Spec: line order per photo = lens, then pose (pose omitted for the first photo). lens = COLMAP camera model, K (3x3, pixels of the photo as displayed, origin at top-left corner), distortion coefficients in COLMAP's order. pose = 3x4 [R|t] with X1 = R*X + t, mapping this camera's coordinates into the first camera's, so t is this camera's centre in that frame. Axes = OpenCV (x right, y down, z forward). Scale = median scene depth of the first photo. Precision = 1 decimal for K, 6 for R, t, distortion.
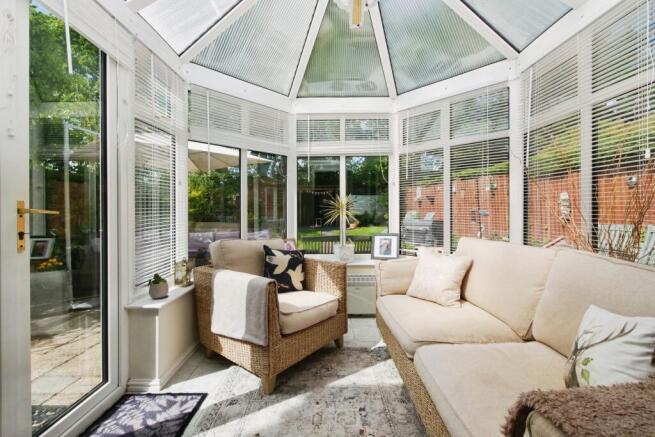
lens RADIAL K [[281.5, 0, 325.1], [0, 281.5, 213.5], [0, 0, 1]] dist [-0.001583, -0.000193]
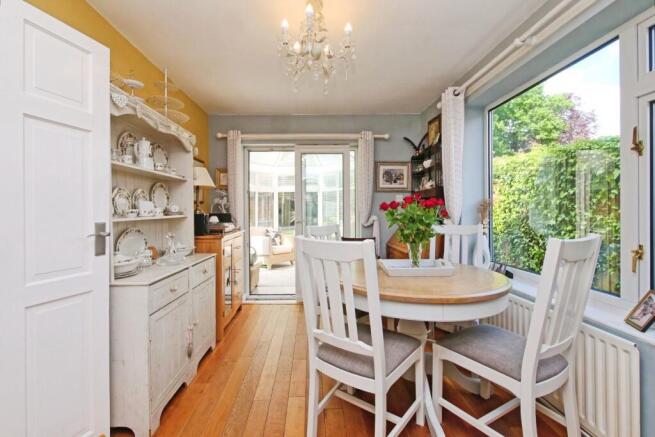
lens RADIAL K [[281.5, 0, 325.1], [0, 281.5, 213.5], [0, 0, 1]] dist [-0.001583, -0.000193]
pose [[0.998825, -0.006665, 0.047995, 0.238991], [0.007031, 0.999947, -0.007463, -0.021317], [-0.047943, 0.007792, 0.998820, -1.829588]]
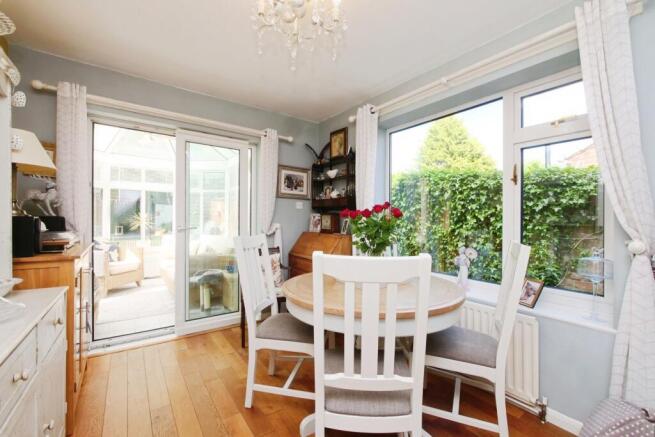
lens RADIAL K [[273.4, 0, 331.2], [0, 273.4, 220.6], [0, 0, 1]] dist [-0.000406, -0.000347]
pose [[0.790370, 0.011458, 0.612523, -0.072454], [-0.008083, 0.999933, -0.008275, -0.022517], [-0.612576, 0.001590, 0.790410, -1.525322]]
